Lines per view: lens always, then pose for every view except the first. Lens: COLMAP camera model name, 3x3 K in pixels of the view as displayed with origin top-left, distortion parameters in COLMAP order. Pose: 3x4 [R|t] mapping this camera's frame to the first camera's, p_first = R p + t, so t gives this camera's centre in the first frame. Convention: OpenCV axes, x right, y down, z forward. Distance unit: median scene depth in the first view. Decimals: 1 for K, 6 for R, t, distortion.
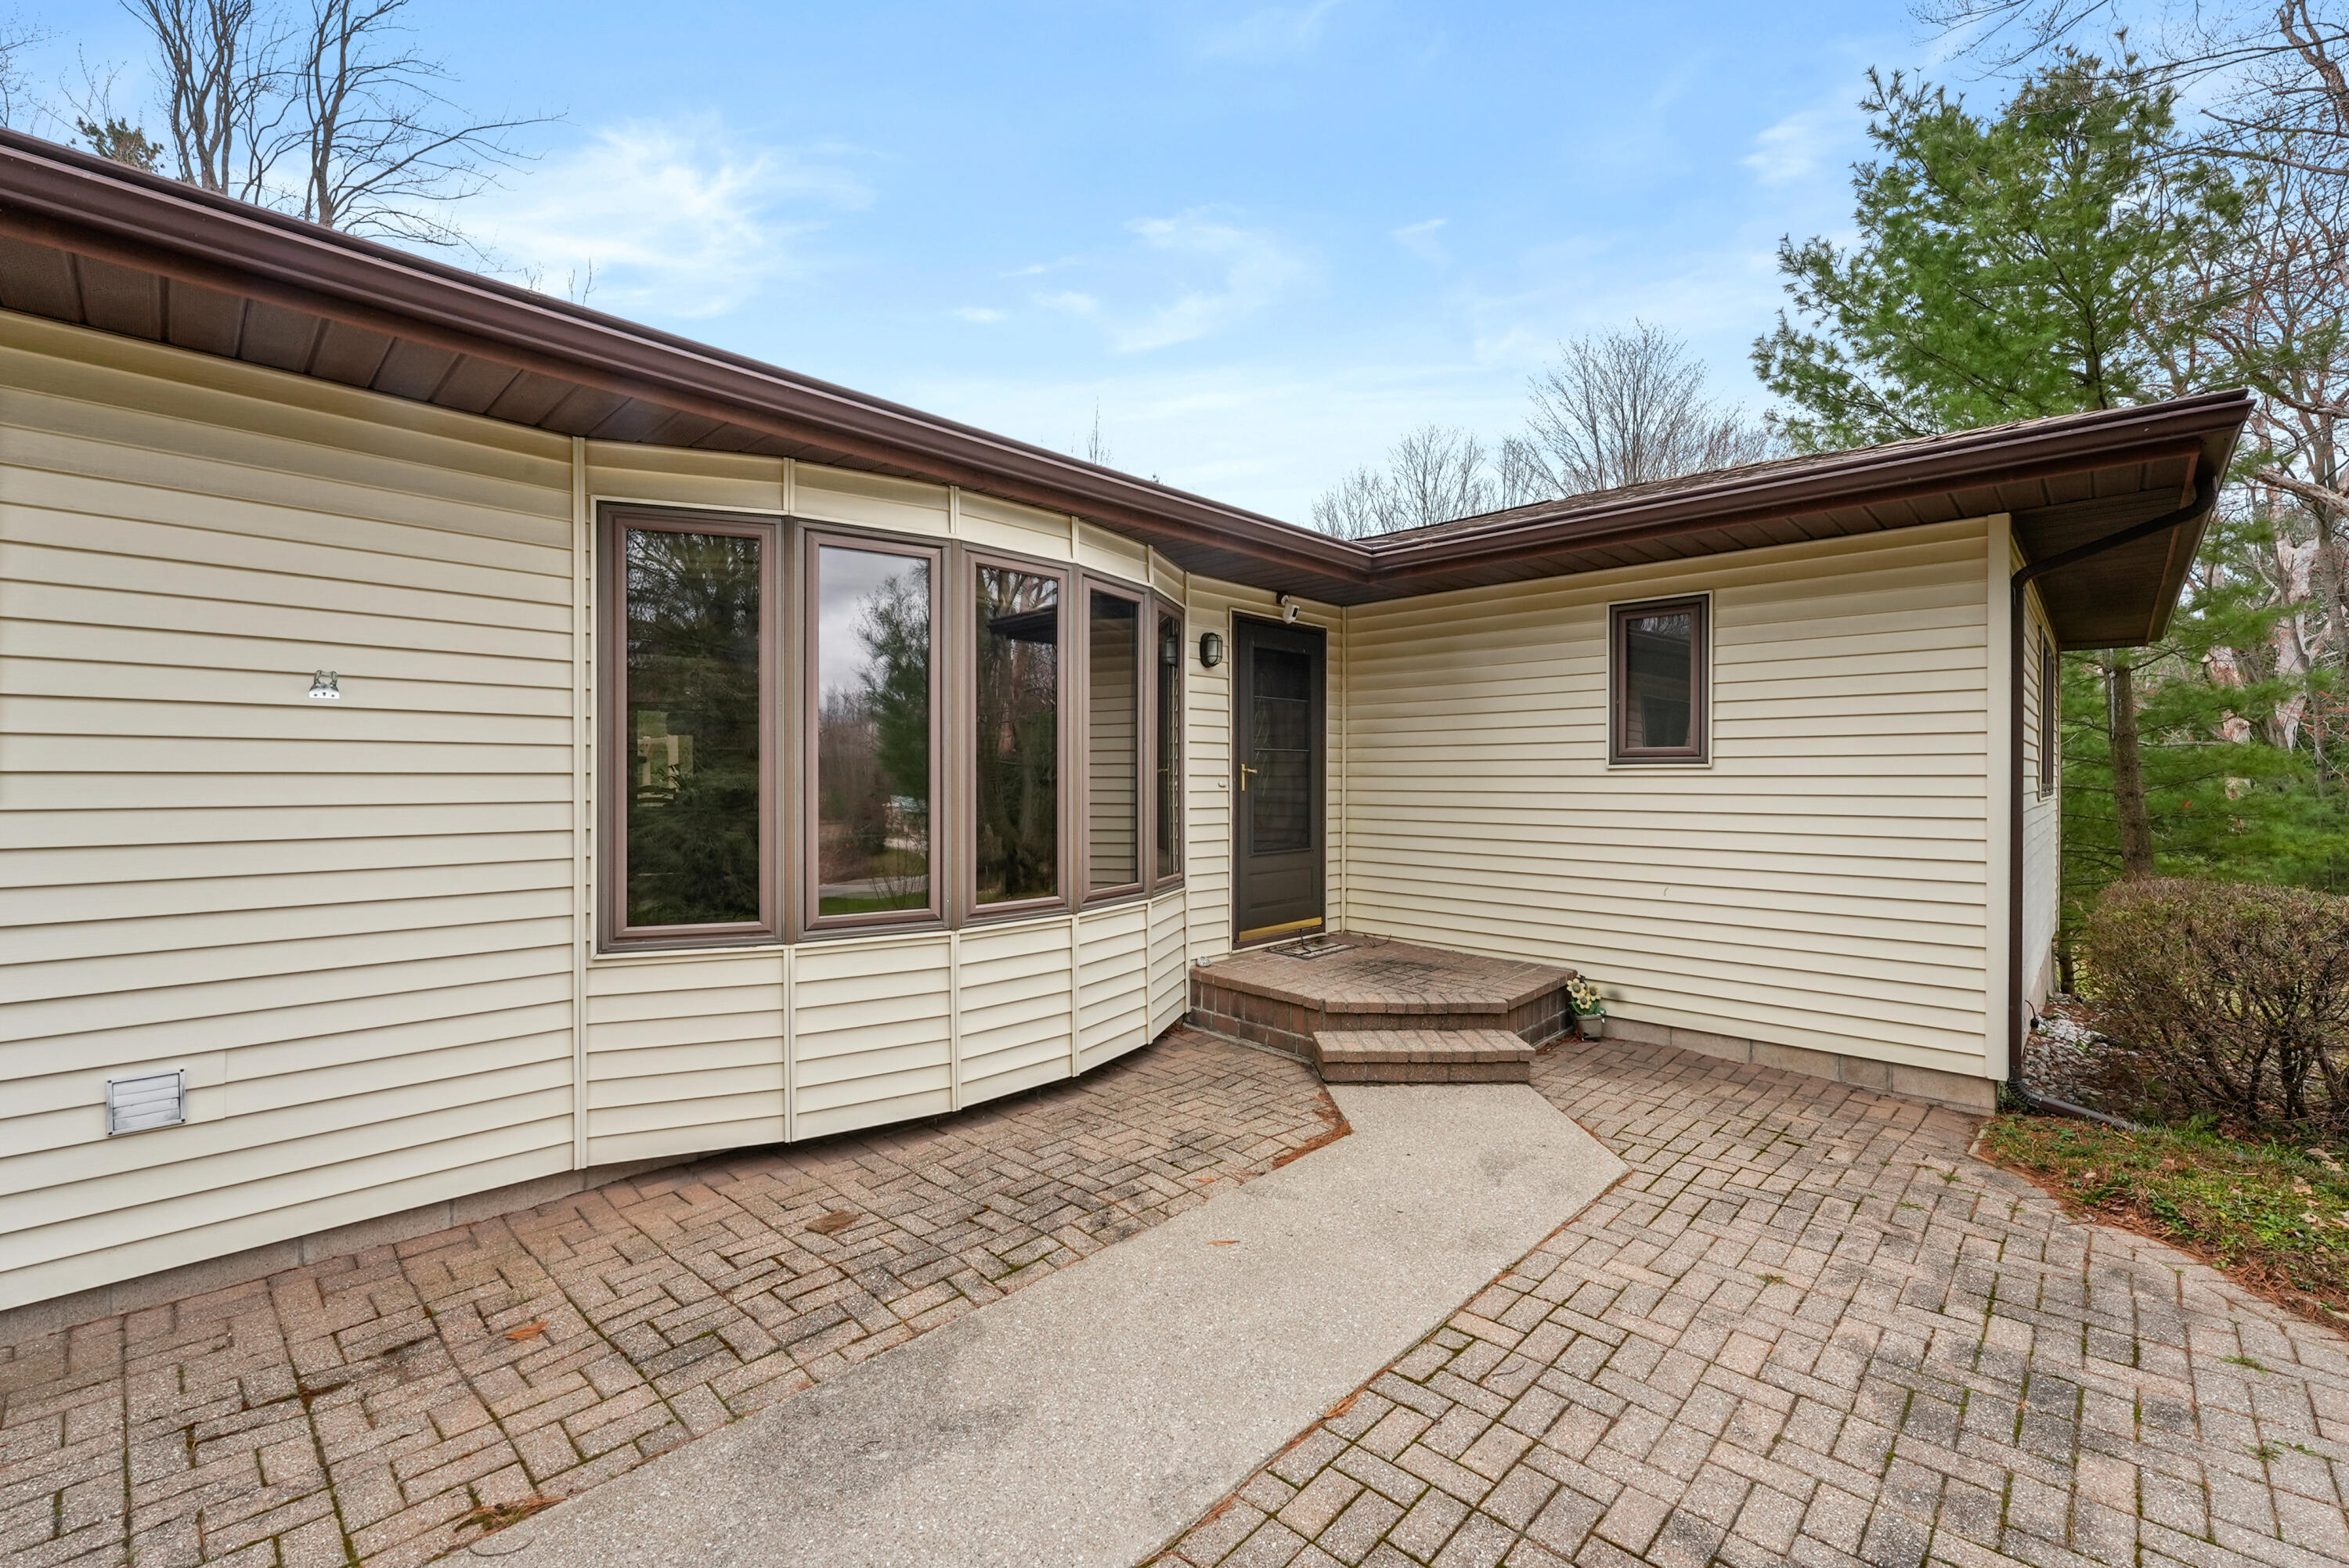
lens RADIAL K [[994.8, 0, 1163.0], [0, 994.8, 774.0], [0, 0, 1]] dist [-0.001617, -0.000275]
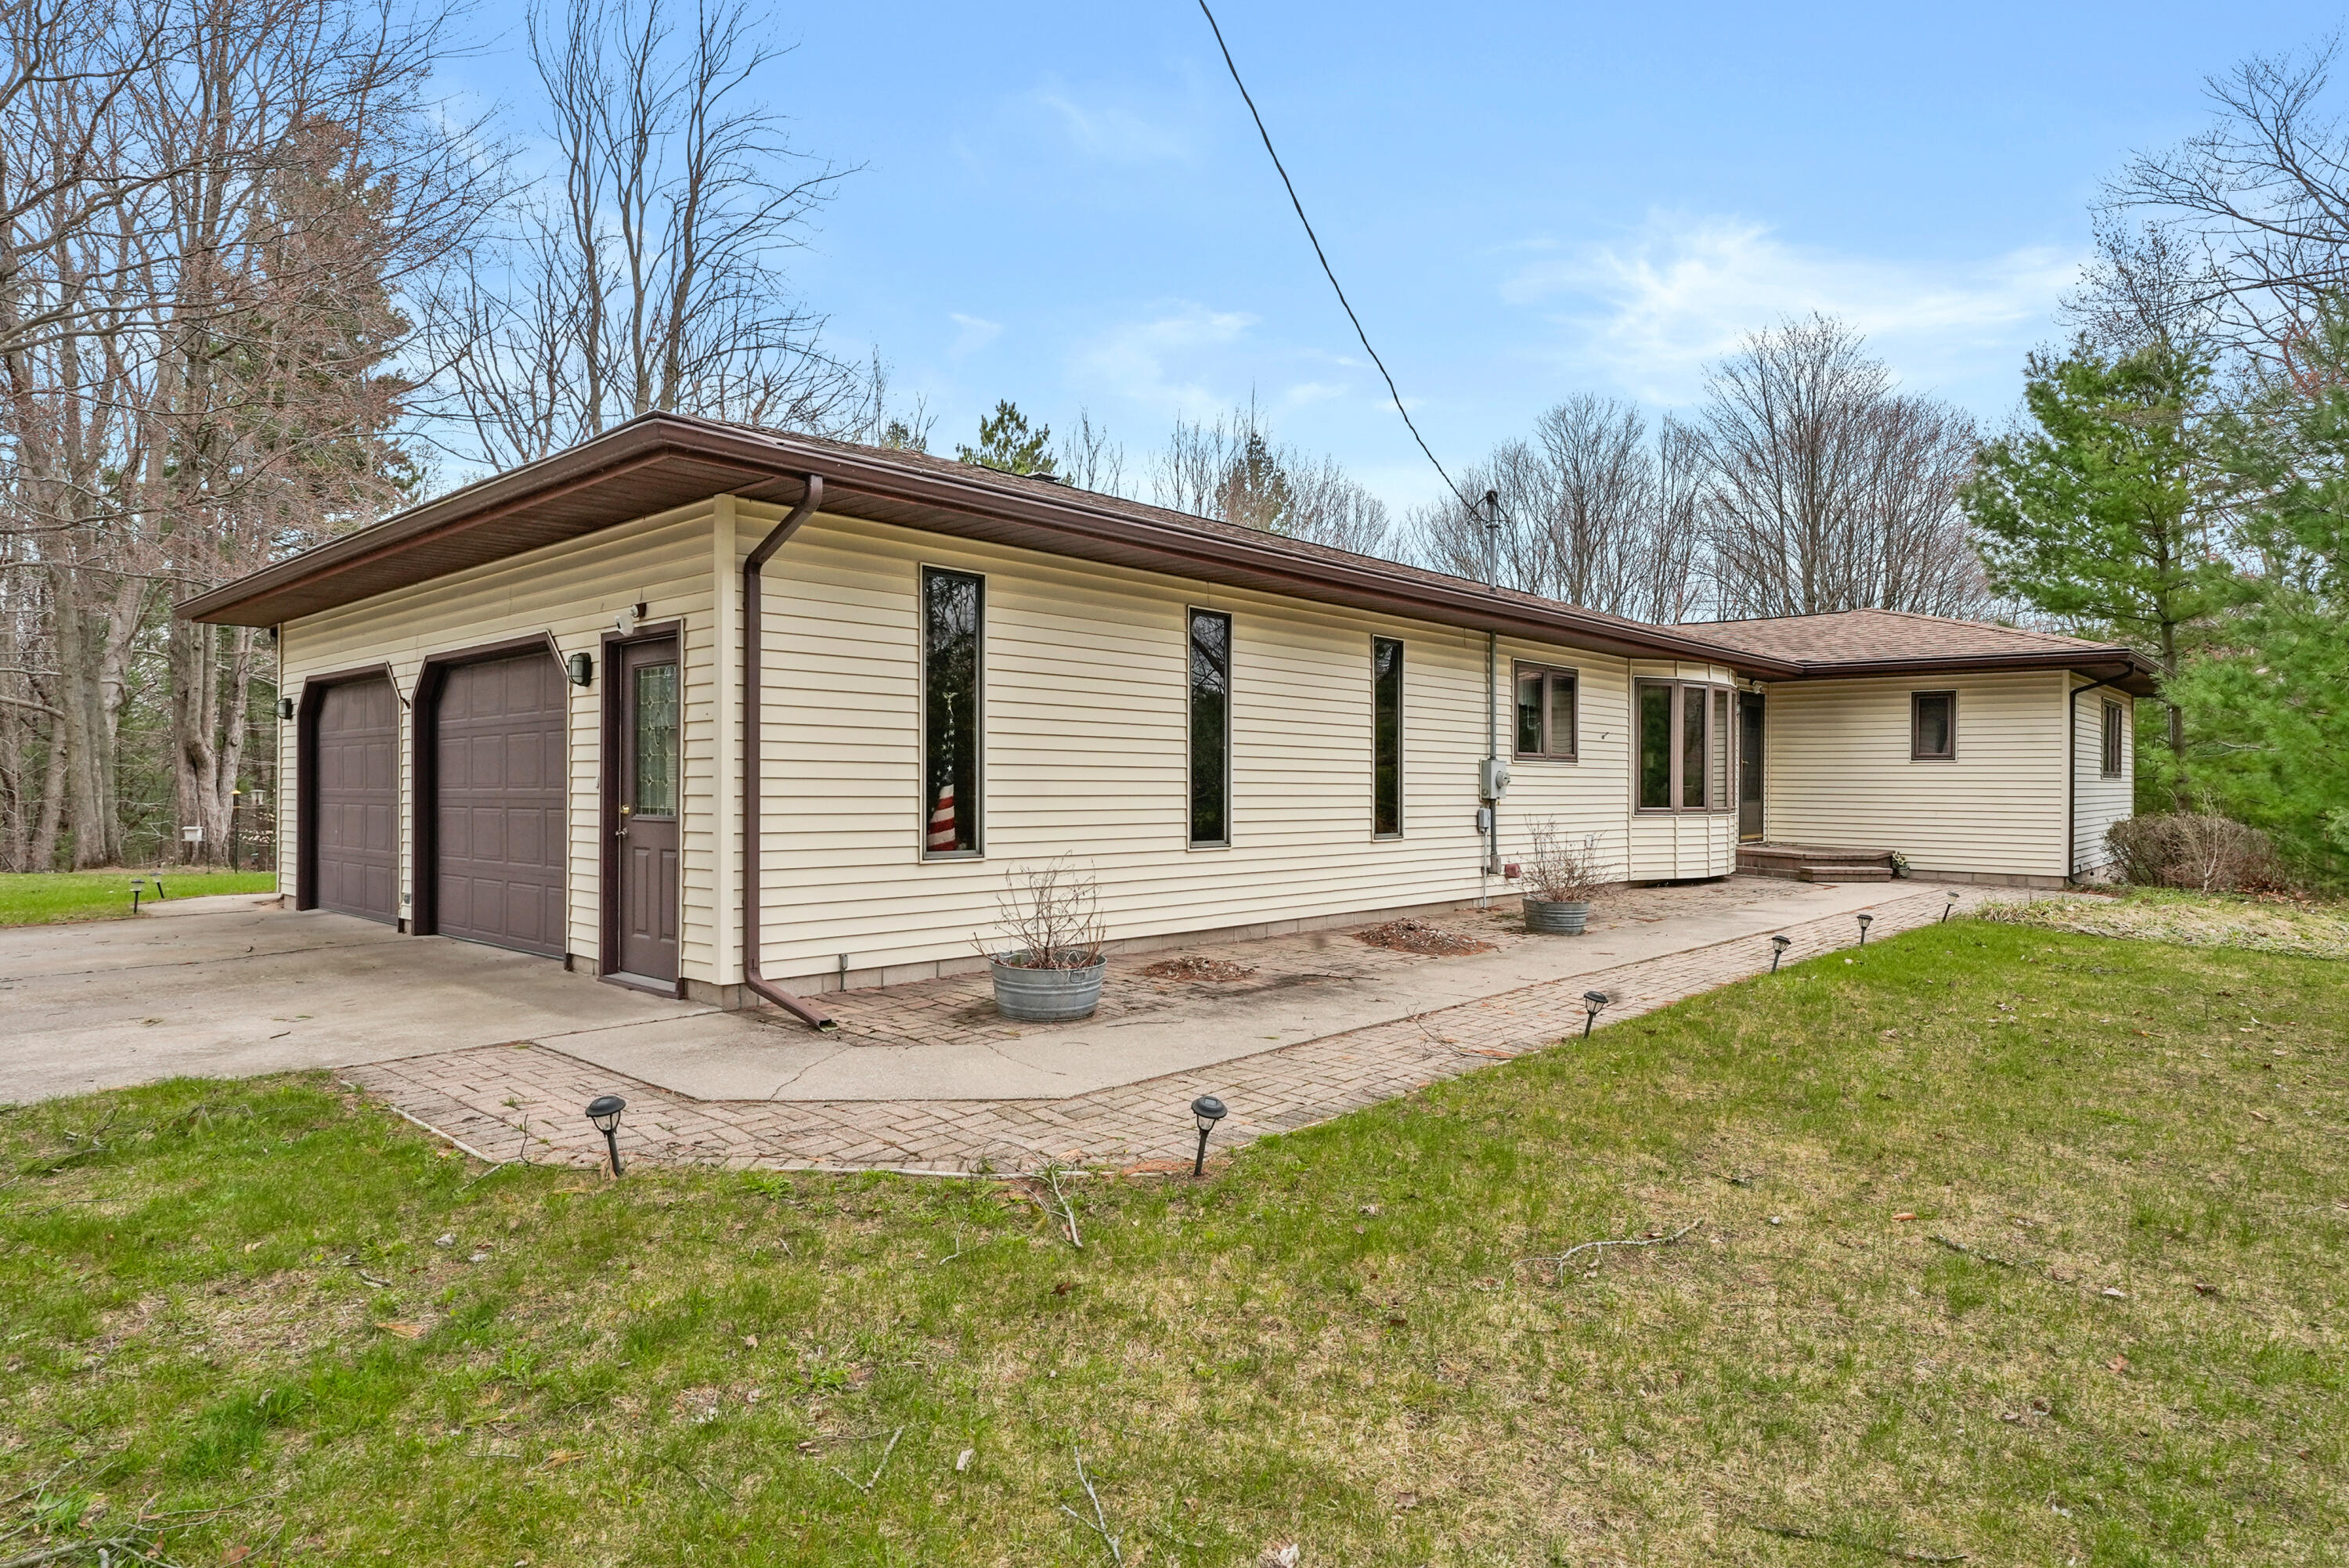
lens RADIAL K [[1311.5, 0, 1183.9], [0, 1311.5, 780.6], [0, 0, 1]] dist [-0.002351, 0.000398]
pose [[0.999660, 0.001628, 0.026036, -1.342963], [-0.001540, 0.999993, -0.003378, 0.051402], [-0.026041, 0.003337, 0.999655, -2.037635]]
